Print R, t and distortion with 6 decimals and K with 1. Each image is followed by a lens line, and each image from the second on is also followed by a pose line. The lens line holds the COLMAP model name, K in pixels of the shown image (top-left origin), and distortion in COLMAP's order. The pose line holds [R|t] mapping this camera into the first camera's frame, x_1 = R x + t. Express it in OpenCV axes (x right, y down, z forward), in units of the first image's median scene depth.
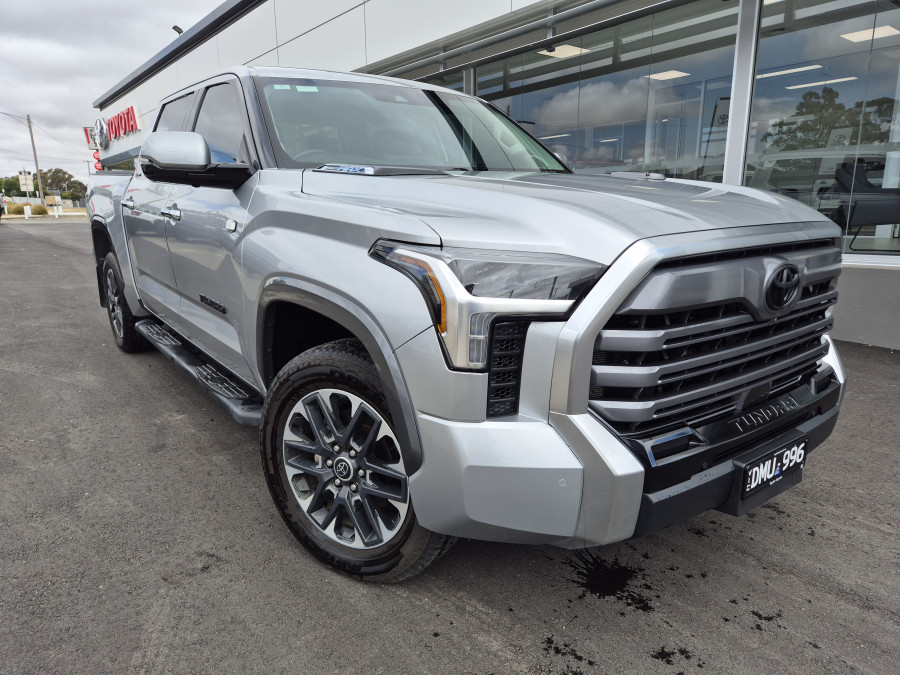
lens RADIAL K [[604.9, 0, 448.2], [0, 604.9, 346.3], [0, 0, 1]] dist [0.074646, -0.060267]
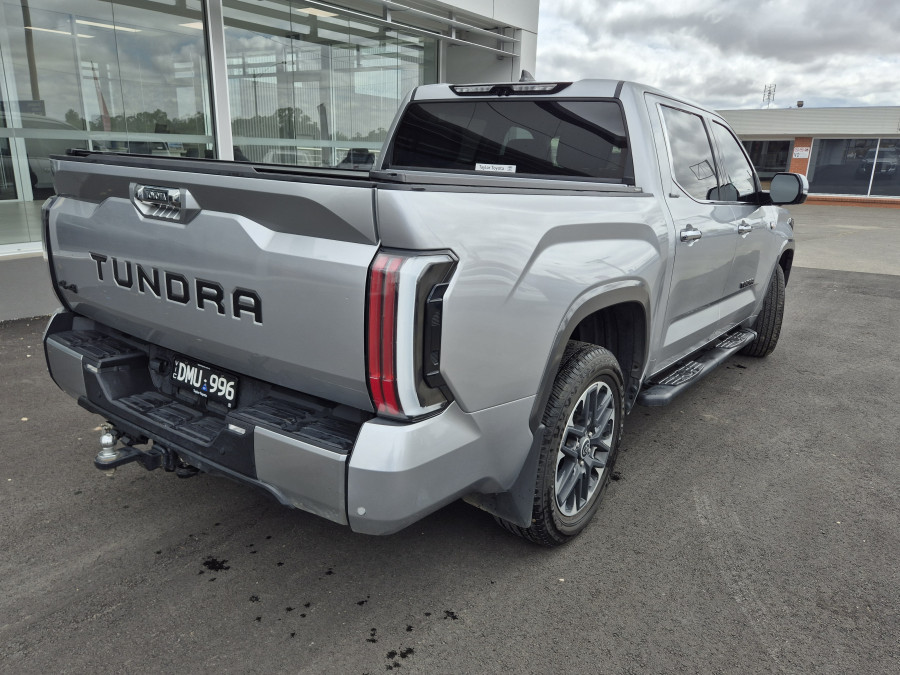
lens RADIAL K [[654.7, 0, 451.8], [0, 654.7, 330.6], [0, 0, 1]] dist [0.063840, -0.033410]
pose [[-0.294626, -0.254862, 0.921000, -2.315591], [0.182004, 0.931172, 0.315900, -0.823880], [-0.938121, 0.260698, -0.227961, 2.848215]]
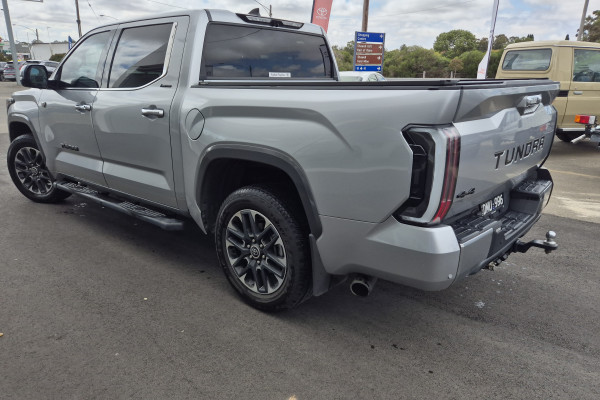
lens RADIAL K [[422.4, 0, 298.4], [0, 422.4, 205.3], [0, 0, 1]] dist [0.032823, 0.000063]
pose [[-0.980282, 0.050633, -0.191009, -0.441556], [-0.055804, 0.856338, 0.513392, -1.082022], [0.189562, 0.513928, -0.836627, 3.929756]]
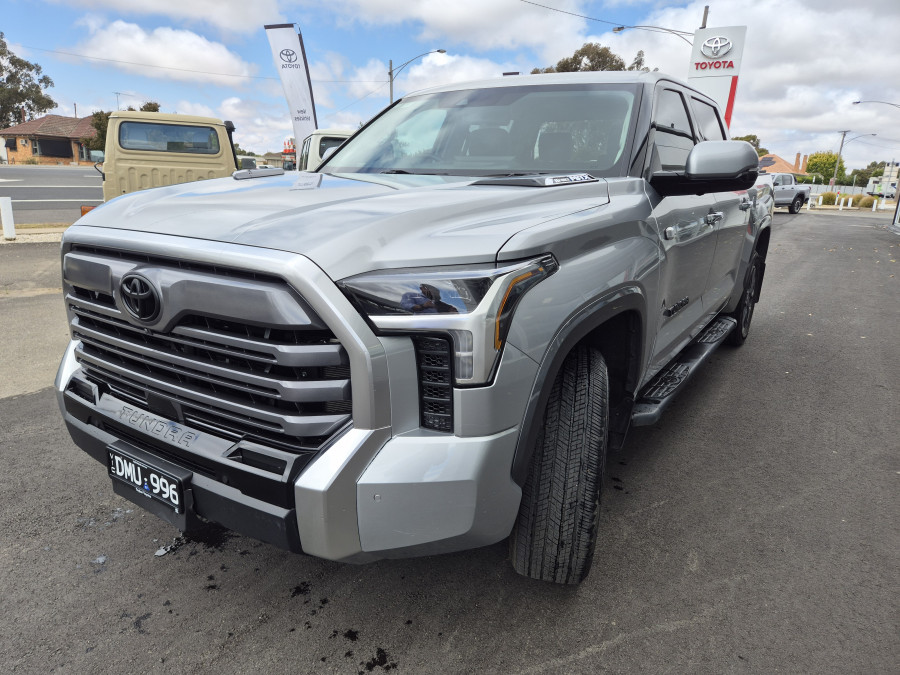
lens RADIAL K [[604.9, 0, 438.1], [0, 604.9, 336.3], [0, 0, 1]] dist [0.074646, -0.060267]
pose [[0.311859, 0.252781, -0.915885, 1.358100], [-0.254315, 0.950995, 0.175877, -0.281205], [0.915460, 0.178074, 0.360862, 0.922929]]
